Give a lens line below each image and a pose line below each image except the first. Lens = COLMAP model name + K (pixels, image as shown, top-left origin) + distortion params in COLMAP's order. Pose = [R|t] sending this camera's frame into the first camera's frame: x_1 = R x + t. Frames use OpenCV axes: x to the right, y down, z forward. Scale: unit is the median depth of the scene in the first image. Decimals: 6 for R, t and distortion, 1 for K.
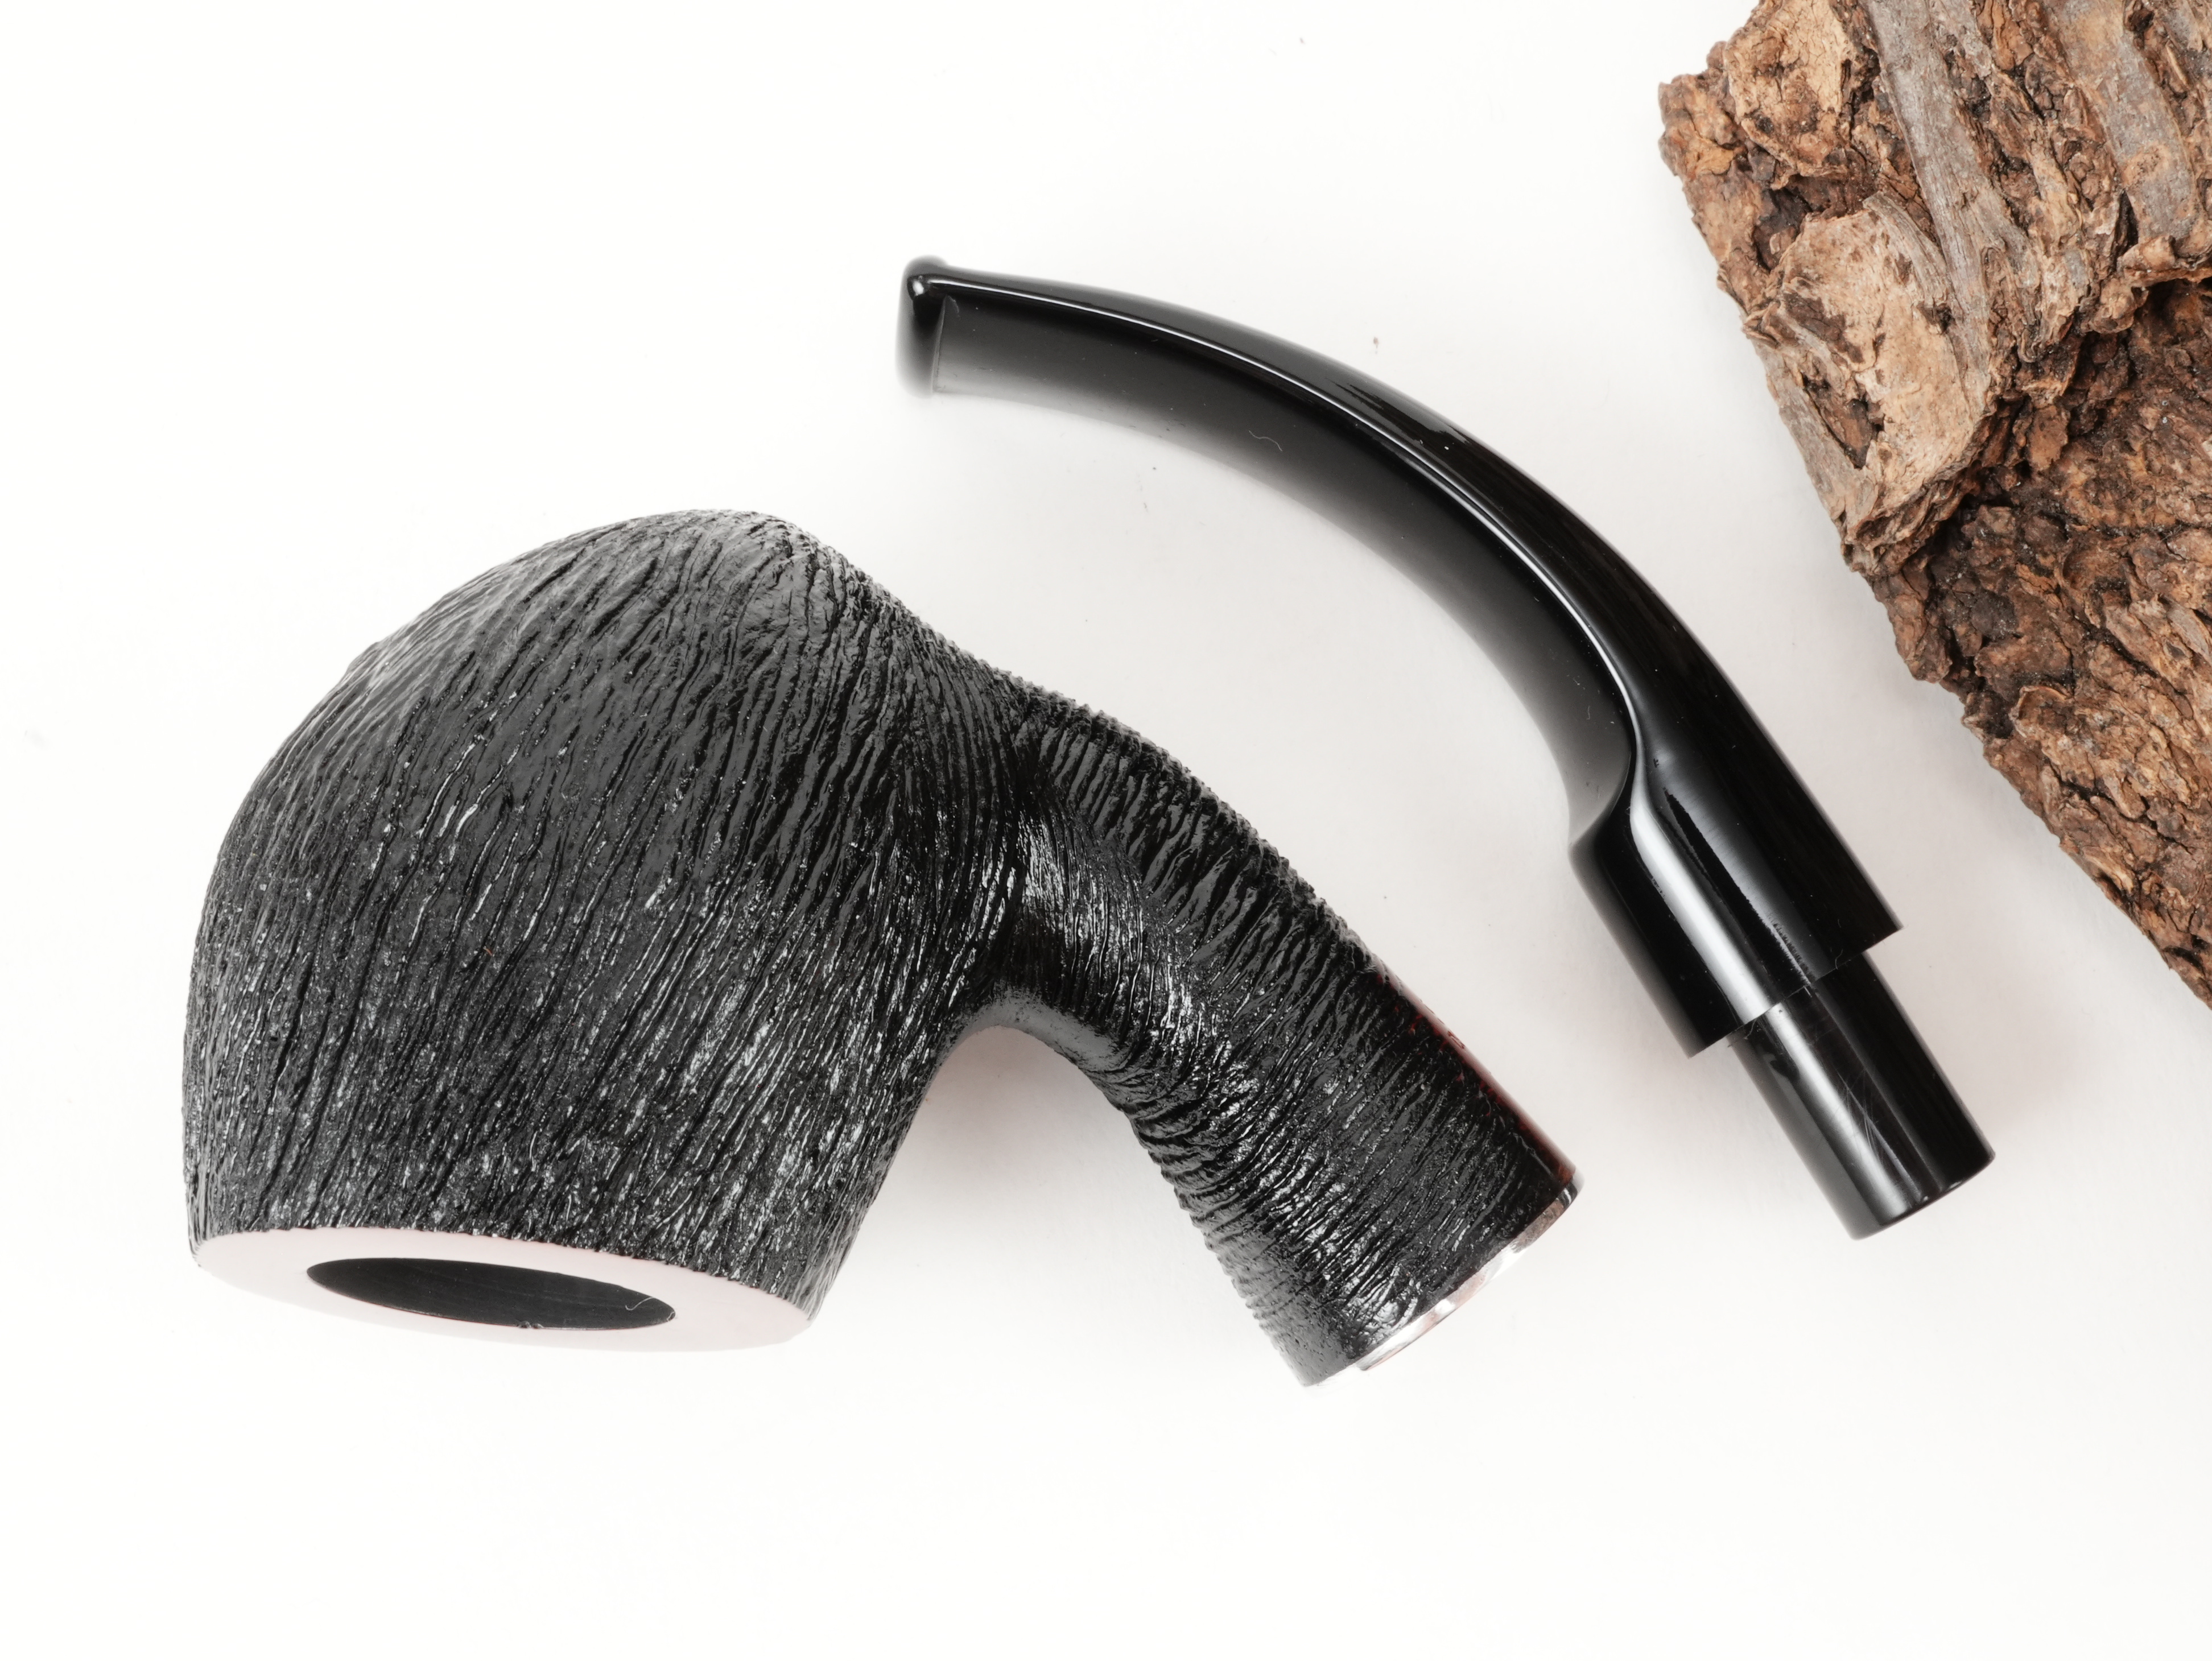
lens RADIAL K [[3125.1, 0, 1106.0], [0, 3125.1, 830.5], [0, 0, 1]] dist [-0.023418, 0.046181]
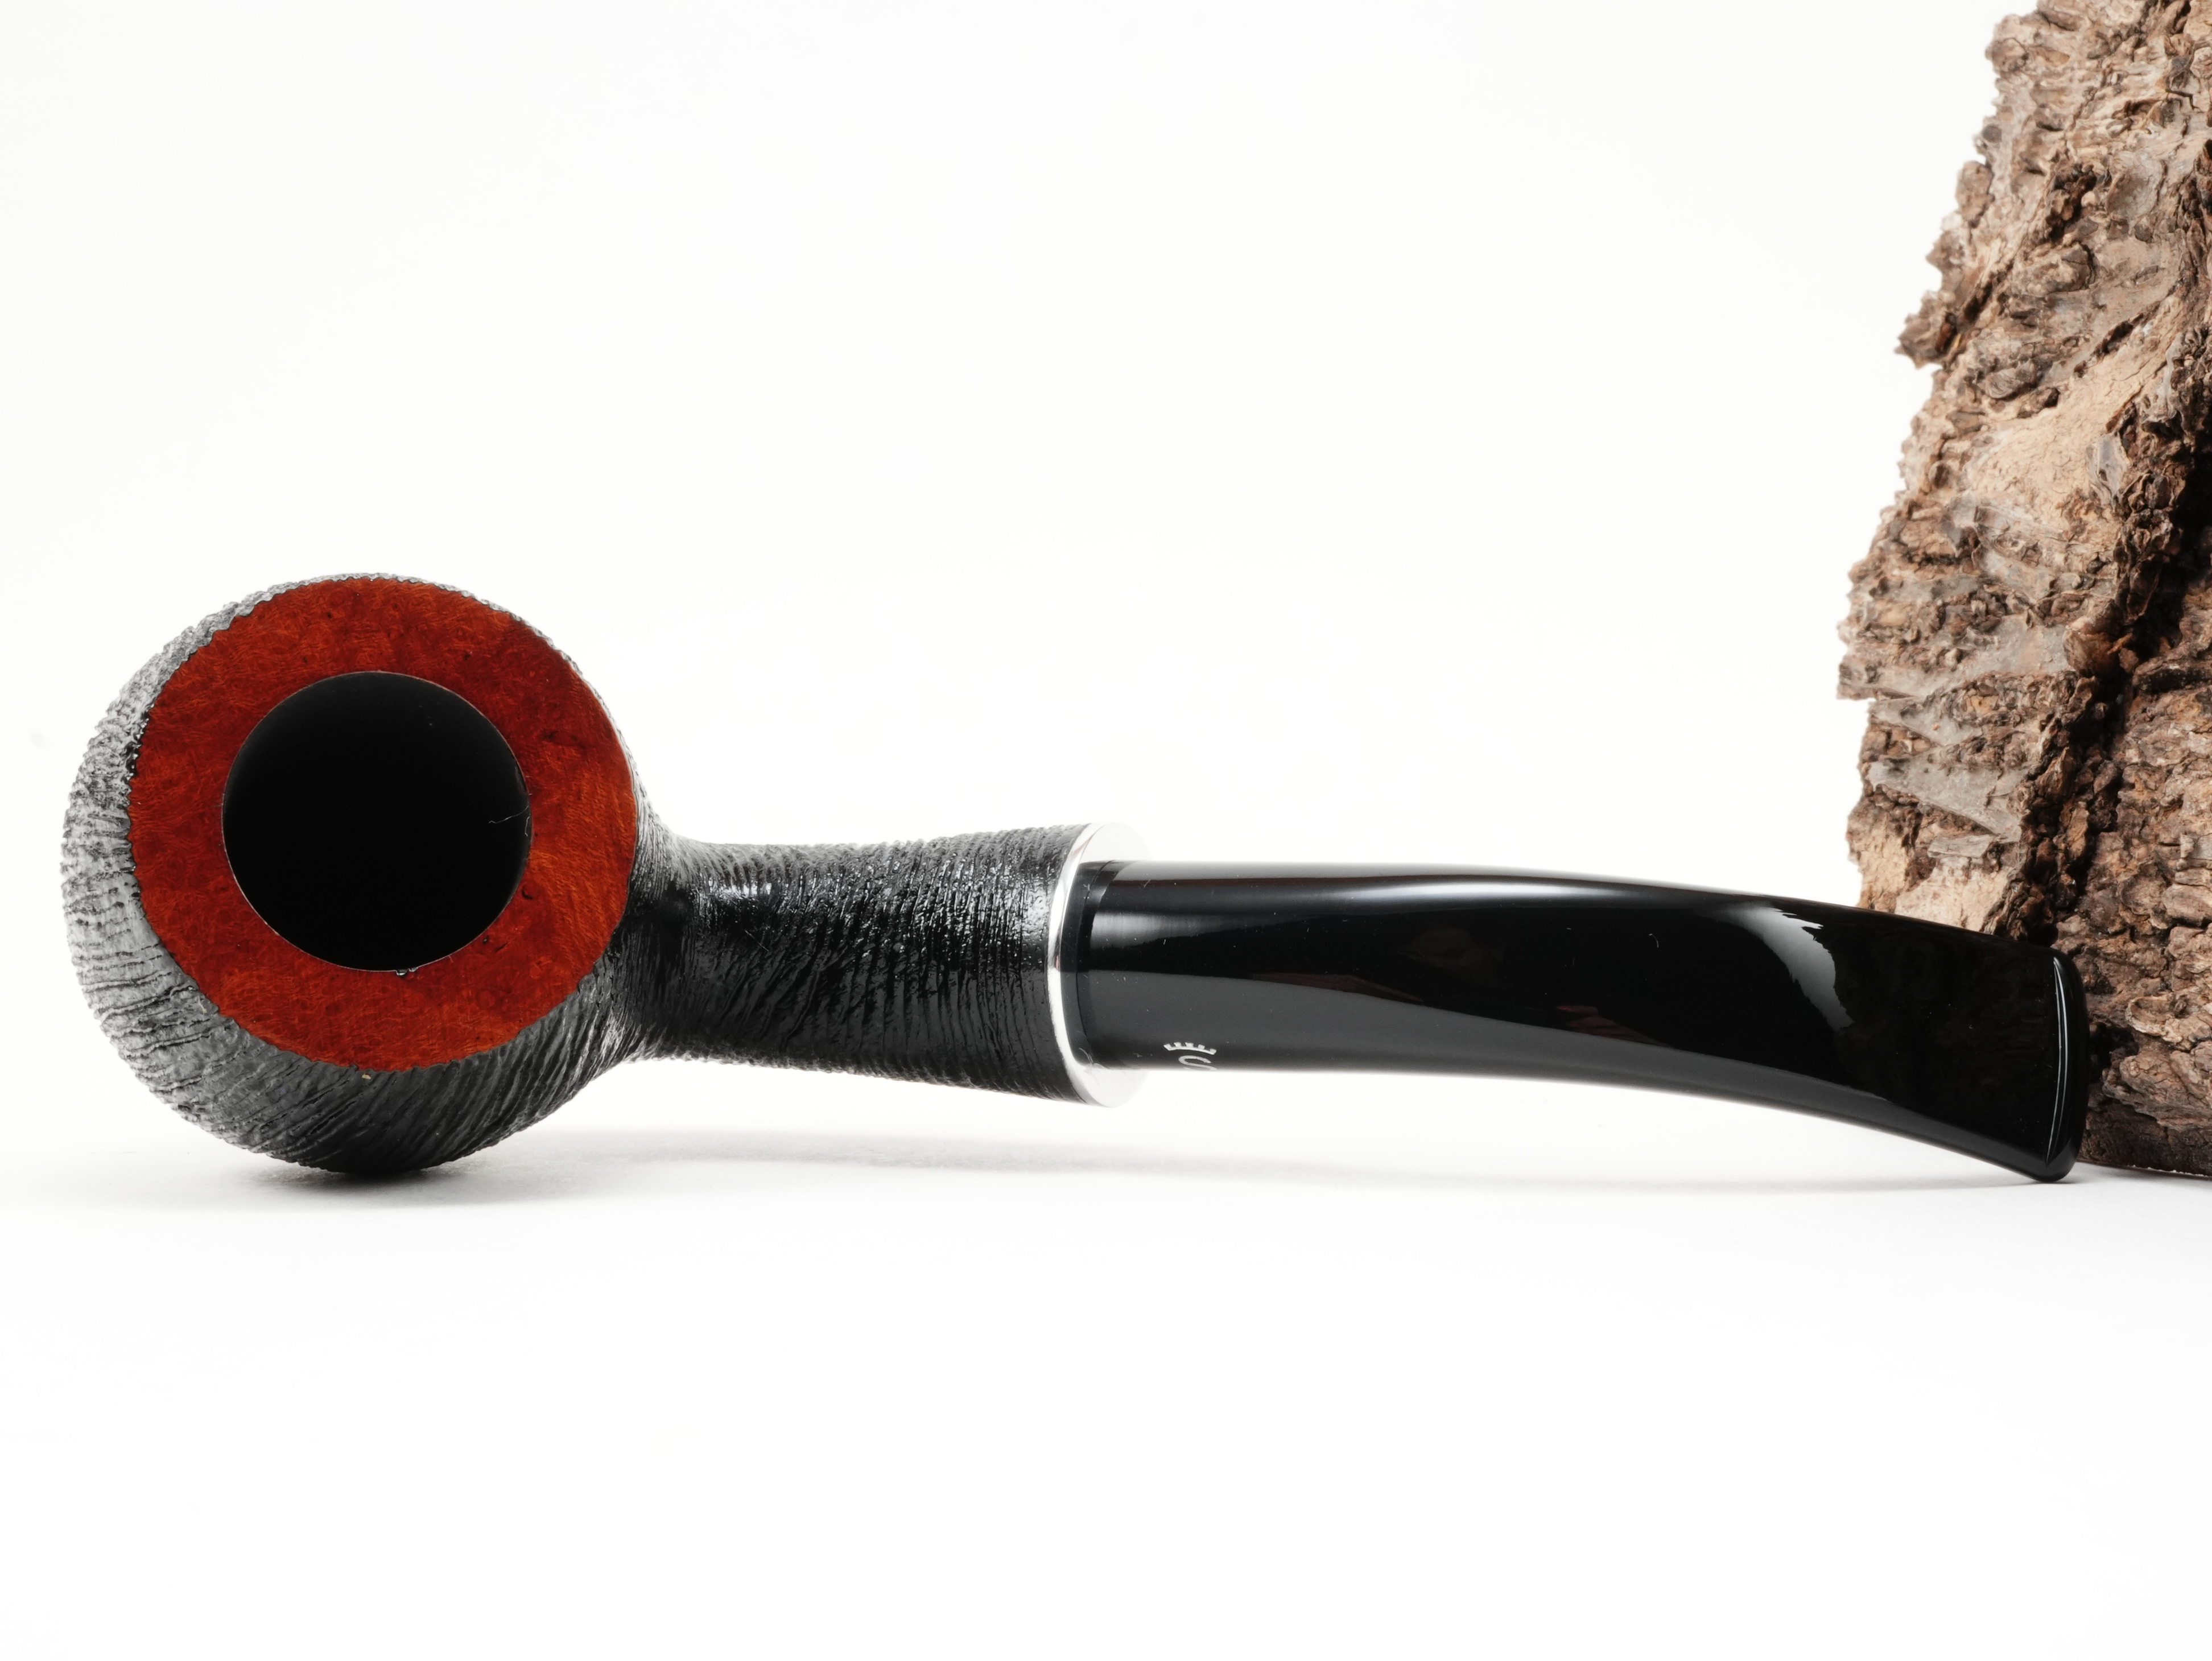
lens RADIAL K [[3125.1, 0, 1106.0], [0, 3125.1, 830.5], [0, 0, 1]] dist [-0.023418, 0.046181]
pose [[0.988584, -0.025120, -0.148563, 0.087531], [-0.141180, 0.190003, -0.971580, 1.172355], [0.052633, 0.981462, 0.184287, 0.707412]]
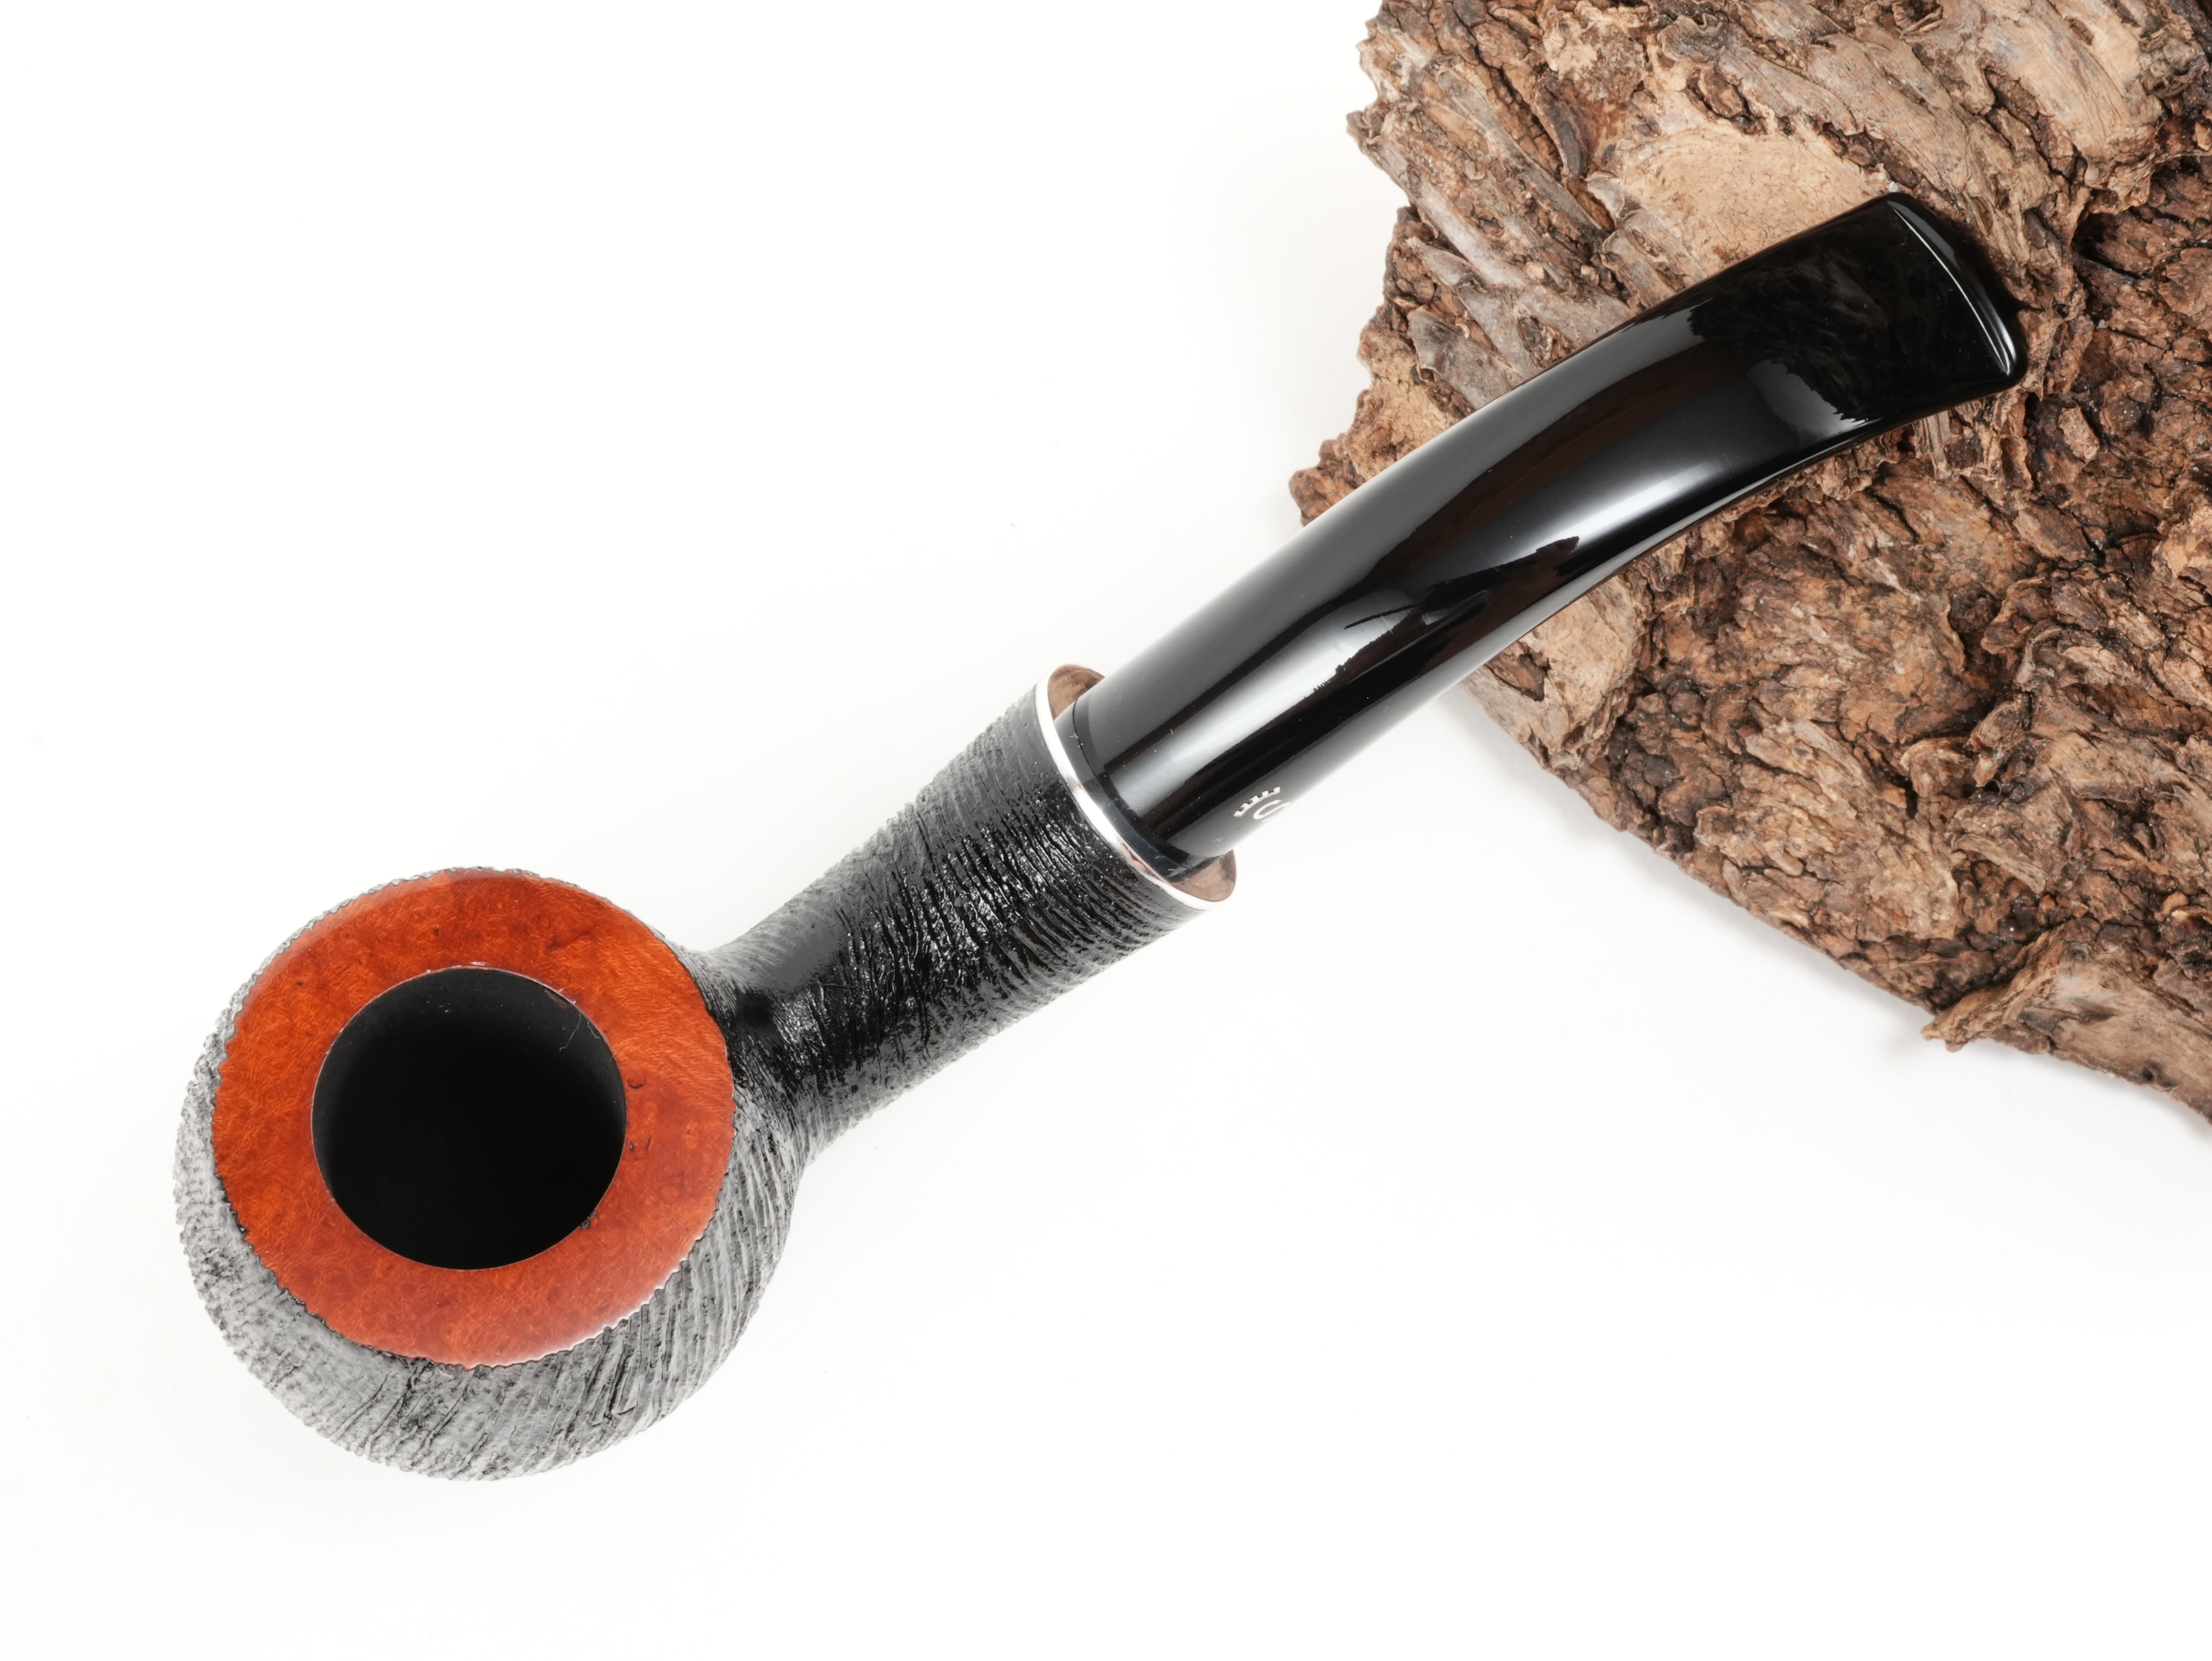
lens RADIAL K [[3125.1, 0, 1106.0], [0, 3125.1, 830.5], [0, 0, 1]] dist [-0.023418, 0.046181]
pose [[0.897880, -0.303875, 0.318546, -0.401328], [0.341035, 0.937676, -0.066780, -0.035676], [-0.278400, 0.168596, 0.945552, -0.255901]]
